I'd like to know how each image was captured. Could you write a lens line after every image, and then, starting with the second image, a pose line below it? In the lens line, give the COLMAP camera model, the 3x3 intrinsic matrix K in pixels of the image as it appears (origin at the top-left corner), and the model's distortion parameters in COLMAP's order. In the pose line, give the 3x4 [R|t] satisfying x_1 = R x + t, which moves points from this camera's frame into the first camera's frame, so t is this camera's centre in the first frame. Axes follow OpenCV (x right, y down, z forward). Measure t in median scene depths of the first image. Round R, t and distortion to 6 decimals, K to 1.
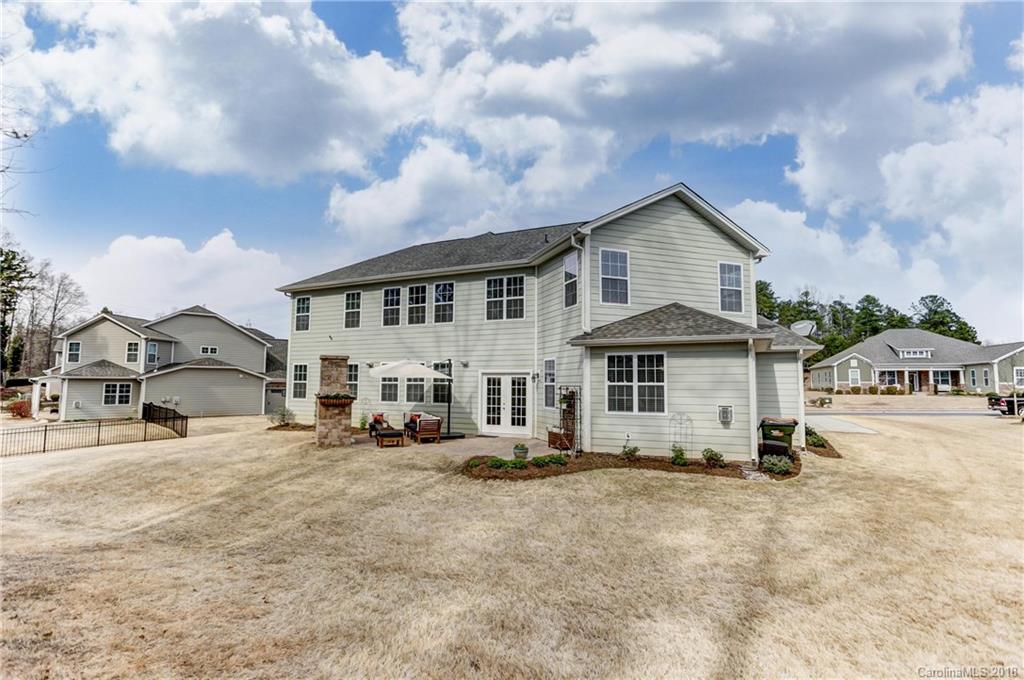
lens RADIAL K [[484.9, 0, 512.0], [0, 484.9, 340.0], [0, 0, 1]] dist [0.001678, 0.000038]
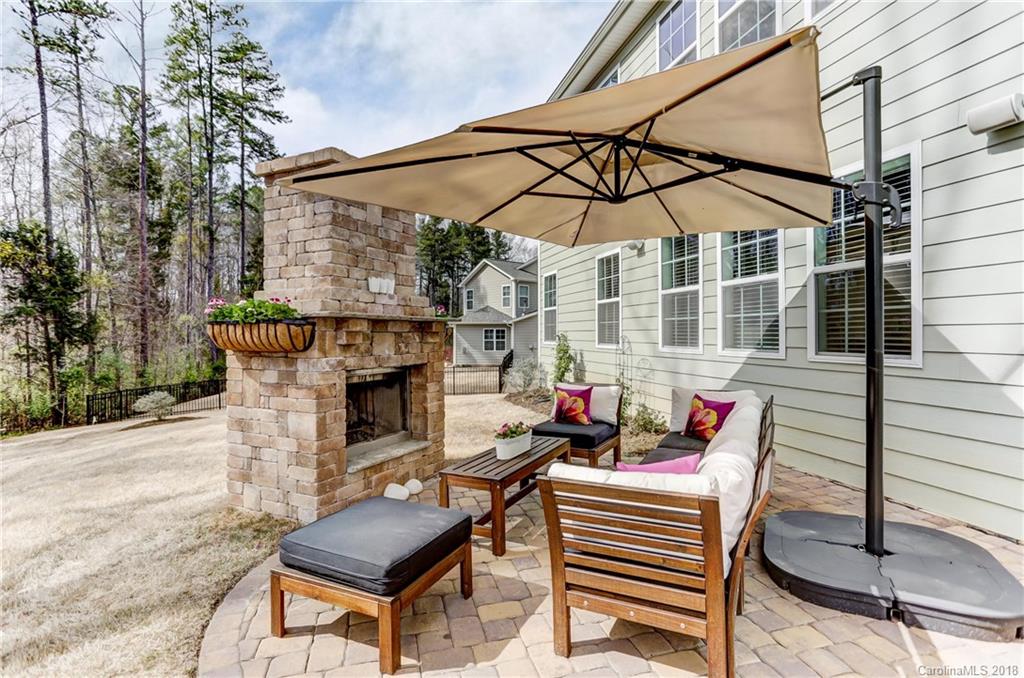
lens RADIAL K [[517.6, 0, 492.8], [0, 517.6, 334.0], [0, 0, 1]] dist [-0.048069, 0.000260]
pose [[0.651977, -0.009285, -0.758182, -0.083313], [0.077464, 0.995509, 0.054422, 0.101950], [0.754272, -0.094214, 0.649768, 0.776152]]
